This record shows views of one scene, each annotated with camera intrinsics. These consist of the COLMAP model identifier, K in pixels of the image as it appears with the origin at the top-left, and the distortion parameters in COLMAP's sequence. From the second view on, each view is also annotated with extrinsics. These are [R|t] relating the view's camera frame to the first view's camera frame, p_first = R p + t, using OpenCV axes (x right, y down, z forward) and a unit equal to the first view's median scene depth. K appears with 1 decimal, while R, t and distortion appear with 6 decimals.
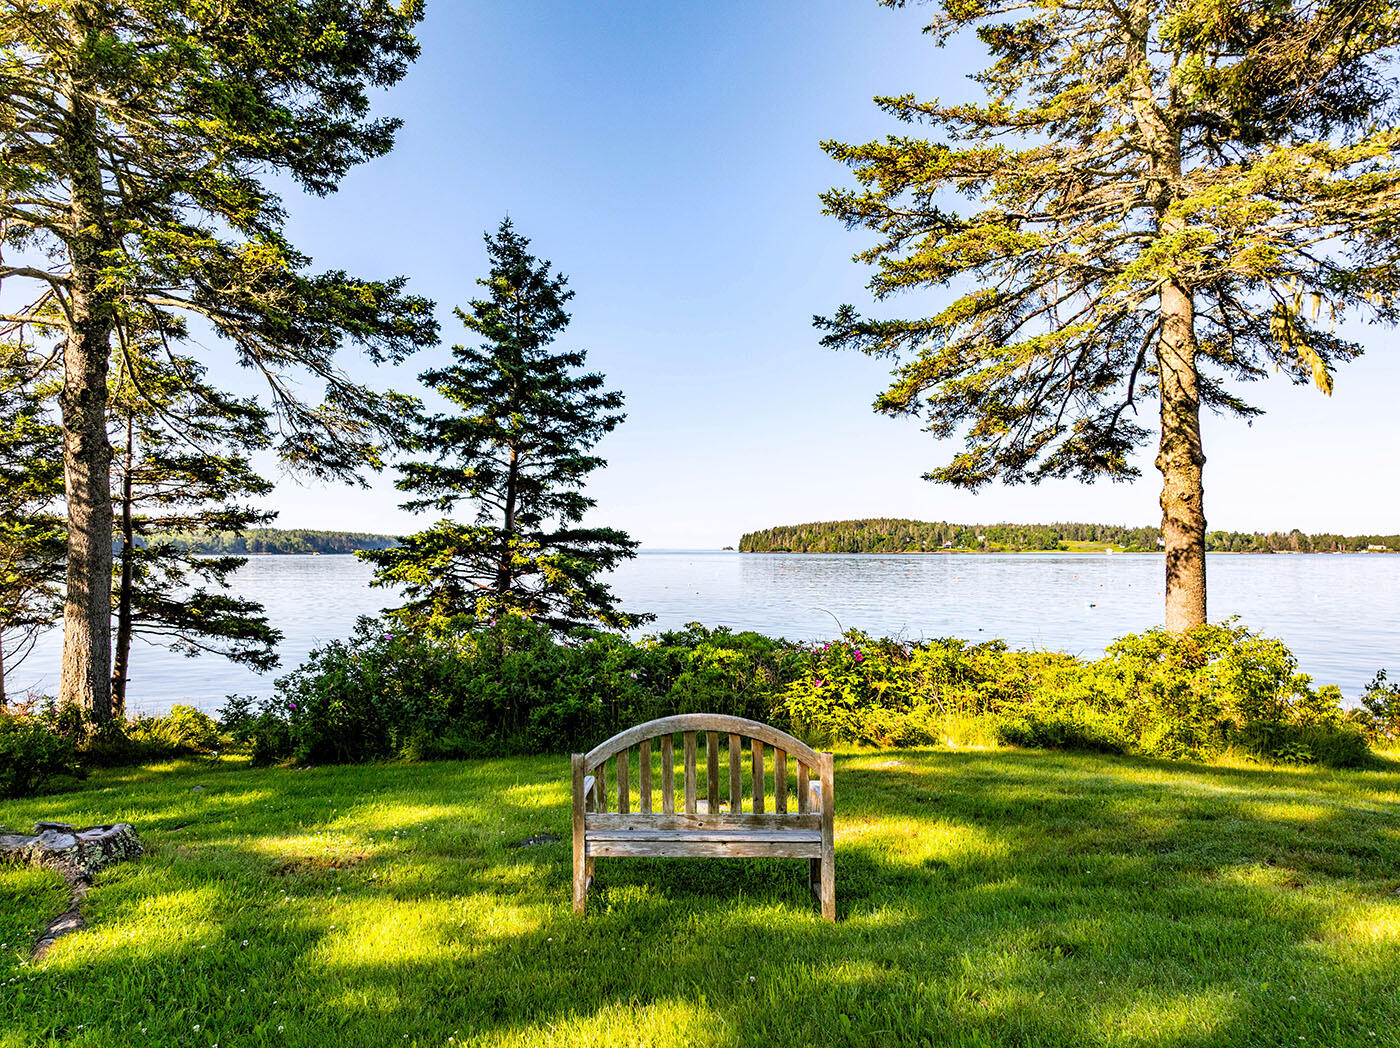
lens RADIAL K [[981.1, 0, 647.1], [0, 981.1, 551.3], [0, 0, 1]] dist [-0.022145, -0.001274]
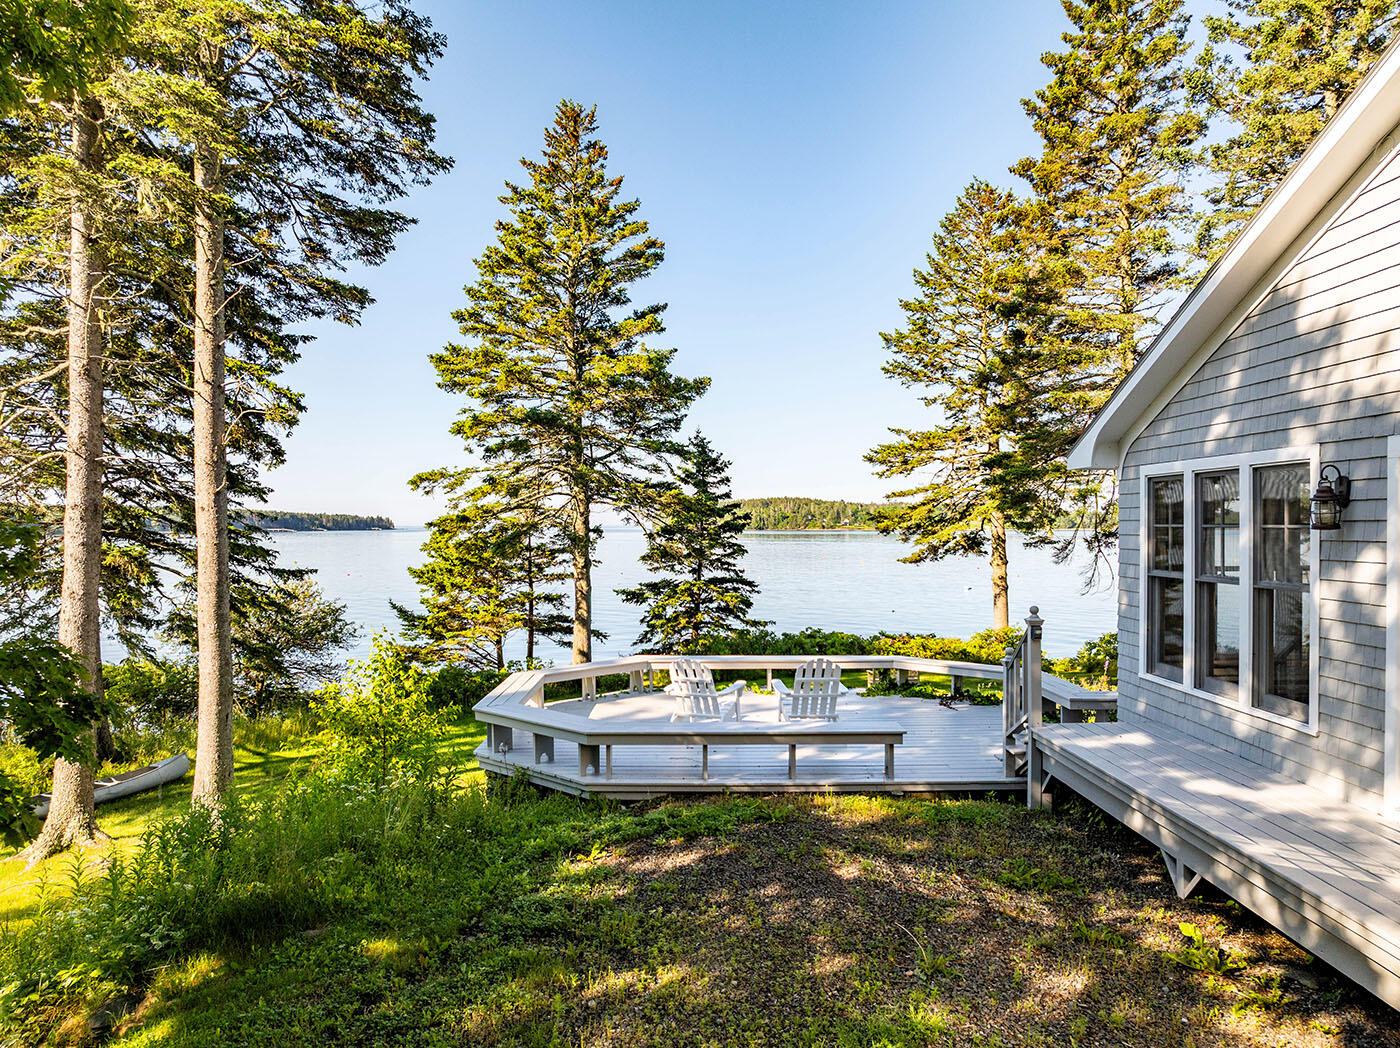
lens RADIAL K [[987.3, 0, 700.0], [0, 987.3, 524.0], [0, 0, 1]] dist [-0.020357, 0.000398]
pose [[0.987720, -0.001184, 0.156230, -0.472929], [0.000947, 0.999998, 0.001587, -0.146919], [-0.156232, -0.001420, 0.987719, -1.070676]]
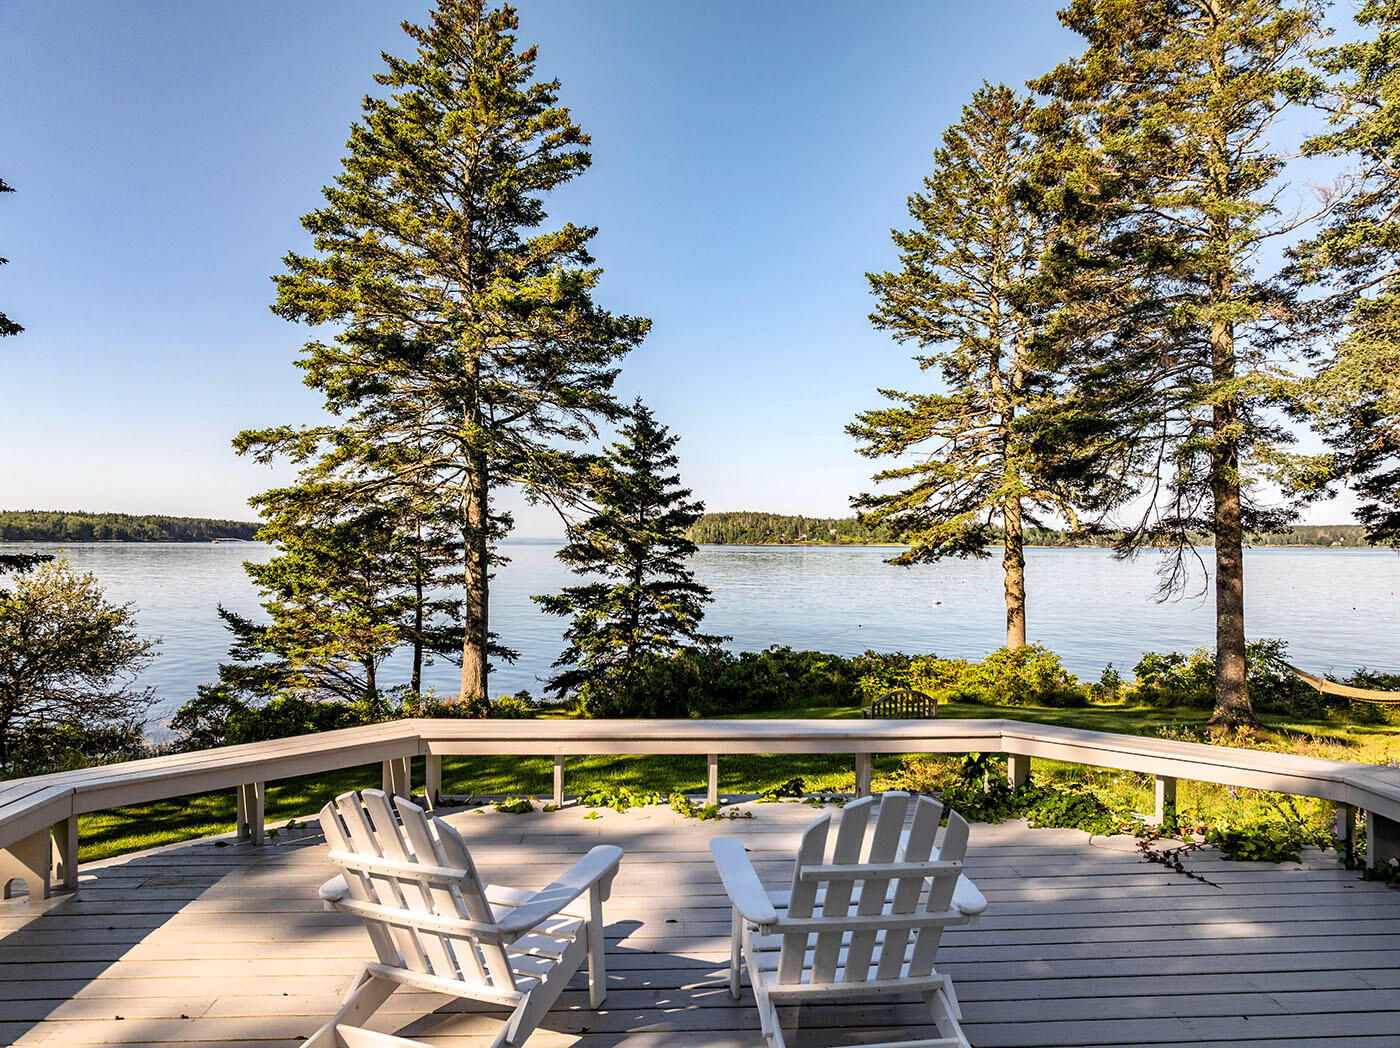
lens RADIAL K [[968.3, 0, 709.9], [0, 968.3, 507.6], [0, 0, 1]] dist [-0.022675, -0.000836]
pose [[0.978352, 0.014851, 0.206416, -0.367029], [-0.008477, 0.999461, -0.031728, -0.103613], [-0.206776, 0.029291, 0.977950, -0.631111]]
